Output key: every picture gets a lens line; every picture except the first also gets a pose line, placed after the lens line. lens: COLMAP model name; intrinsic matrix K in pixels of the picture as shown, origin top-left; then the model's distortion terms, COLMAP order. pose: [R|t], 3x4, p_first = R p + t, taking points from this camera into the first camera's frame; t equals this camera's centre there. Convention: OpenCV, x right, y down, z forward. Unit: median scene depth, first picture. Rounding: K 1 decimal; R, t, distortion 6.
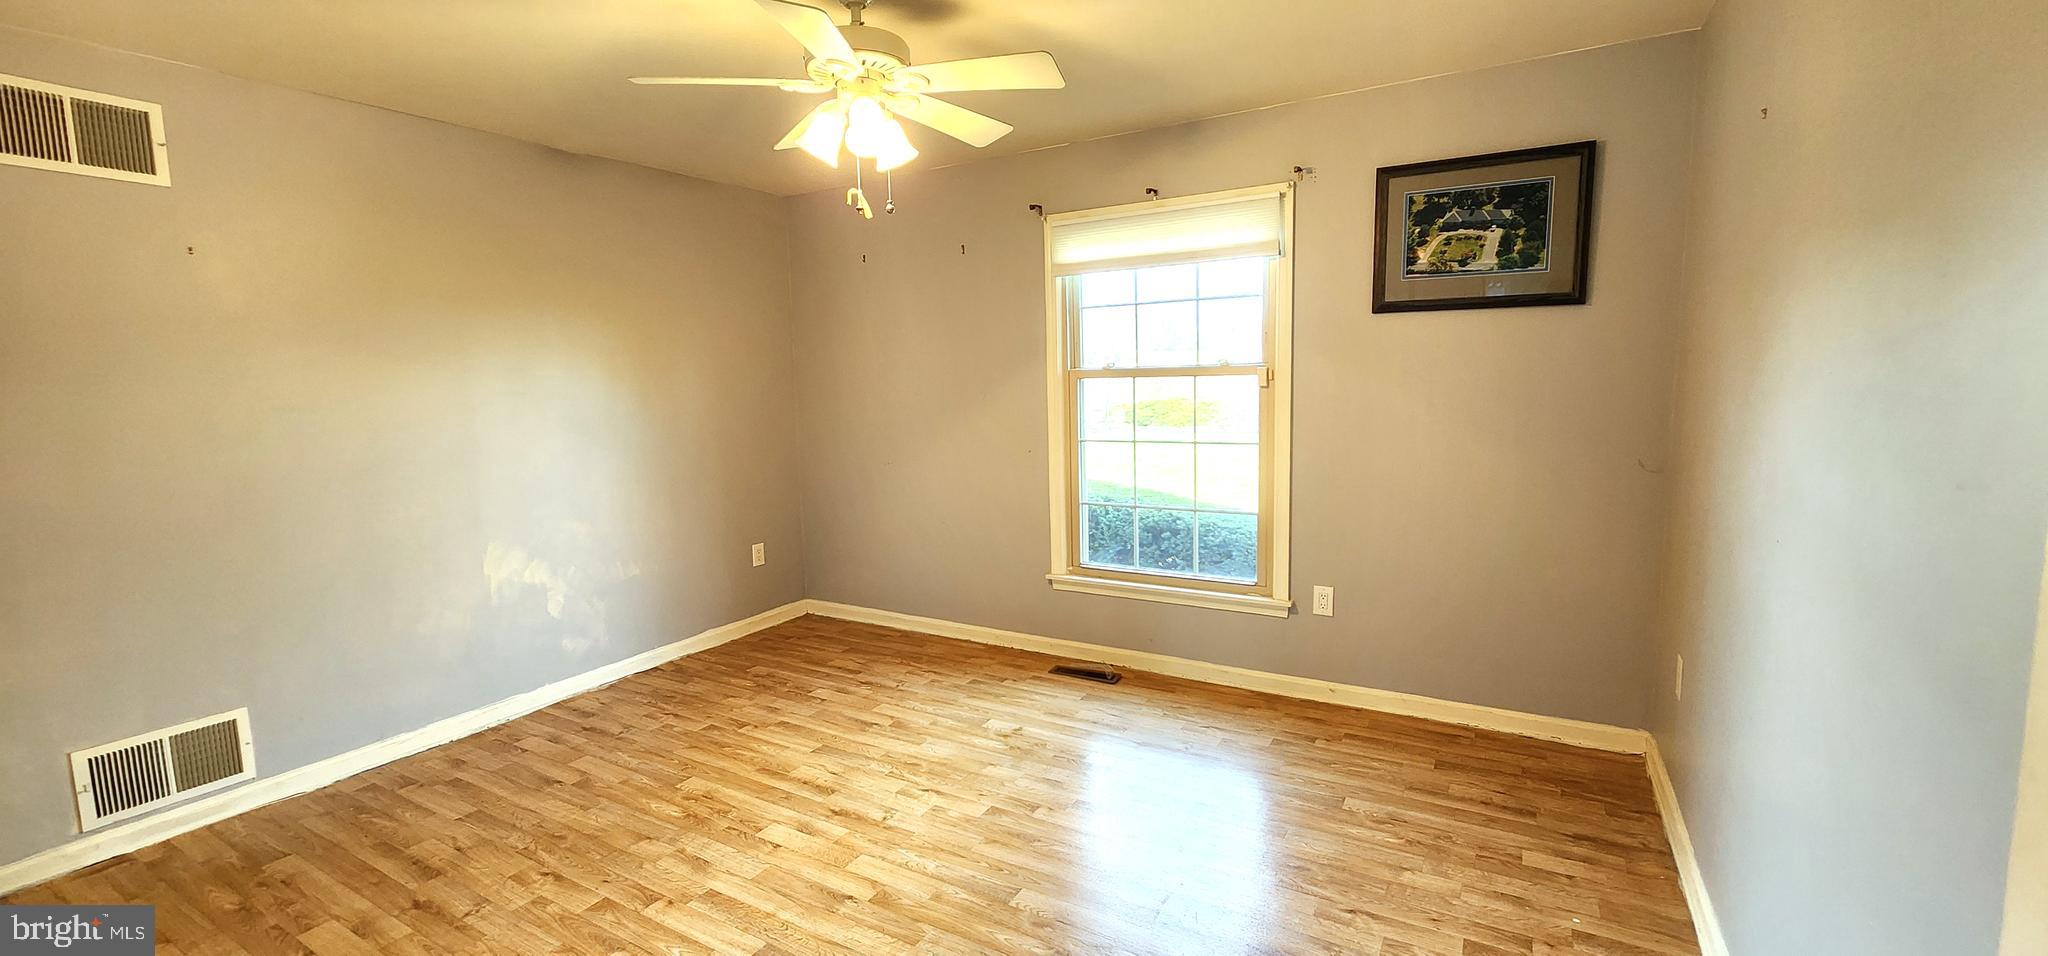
lens RADIAL K [[842.3, 0, 1024.0], [0, 842.3, 478.0], [0, 0, 1]] dist [-0.000871, -0.000138]
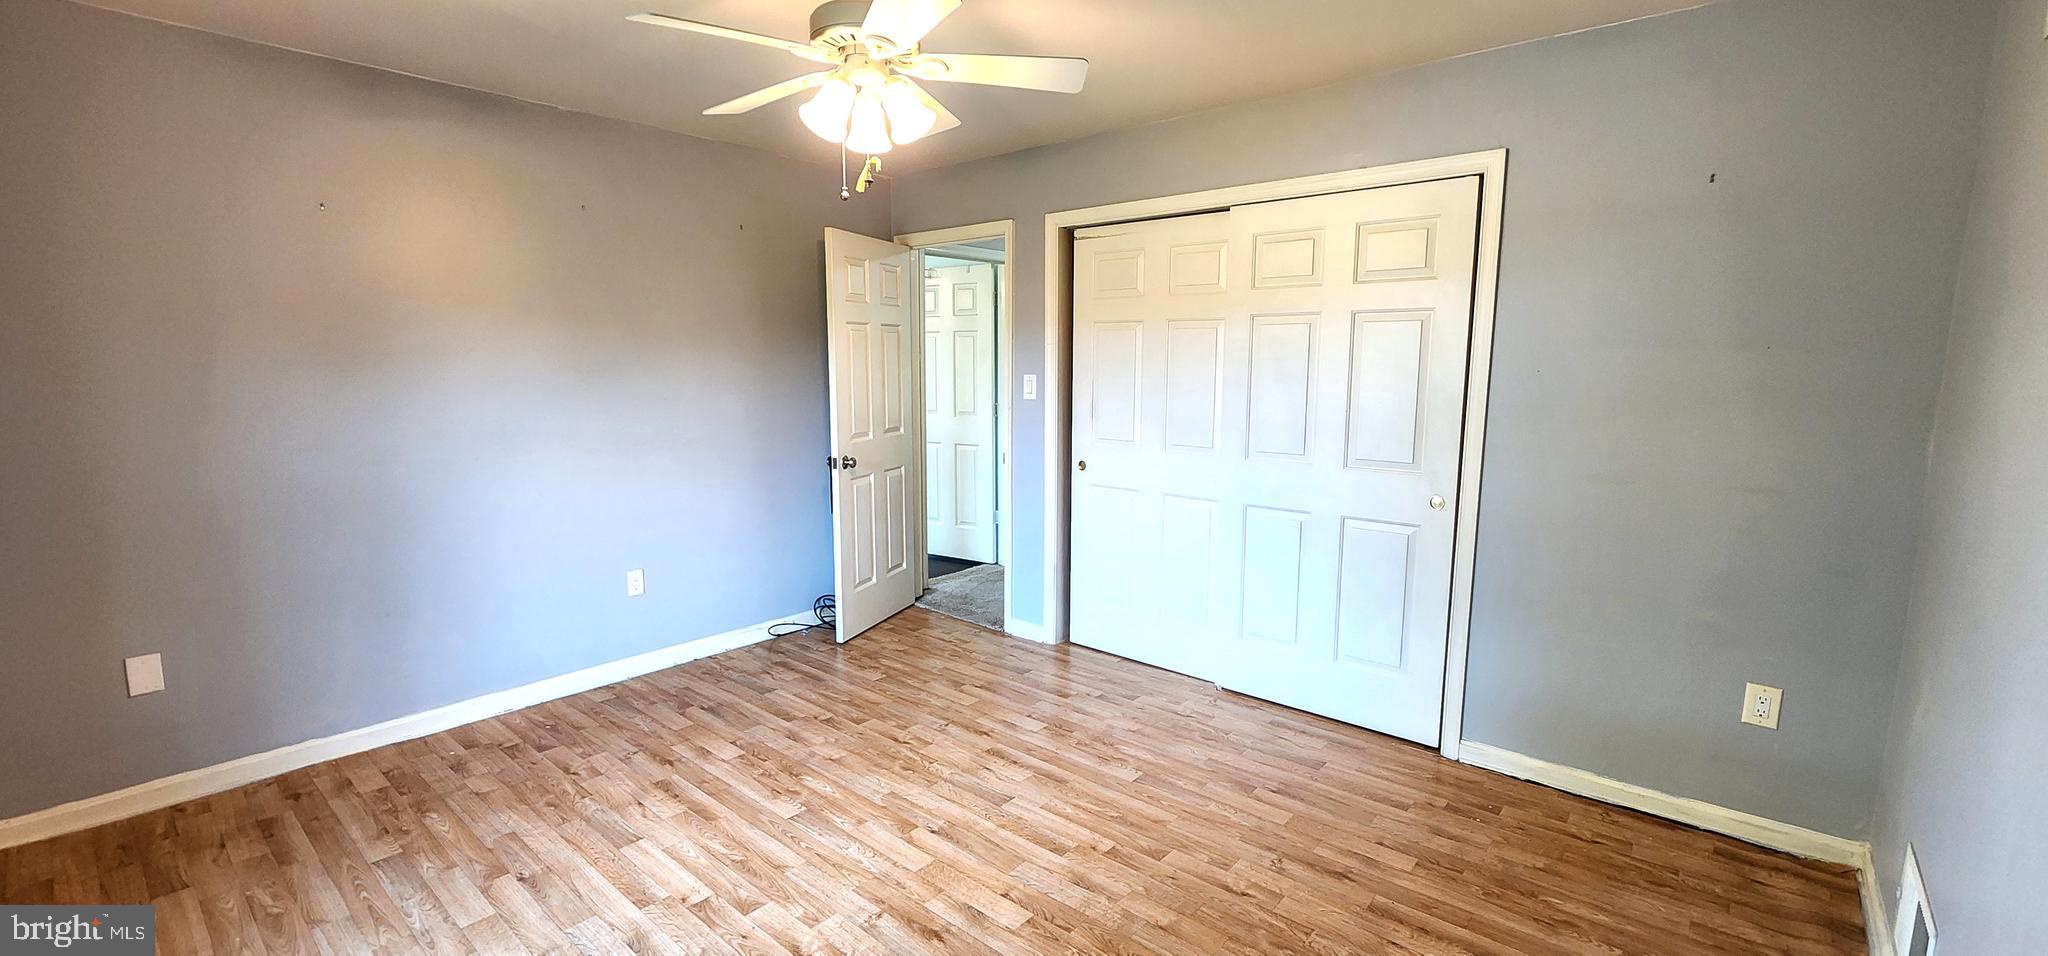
lens RADIAL K [[842.3, 0, 1024.0], [0, 842.3, 478.0], [0, 0, 1]] dist [-0.000871, -0.000138]
pose [[-0.984735, -0.000460, 0.174060, -0.484684], [0.043935, 0.966959, 0.251116, -0.217159], [-0.168424, 0.254930, -0.952178, 1.795260]]
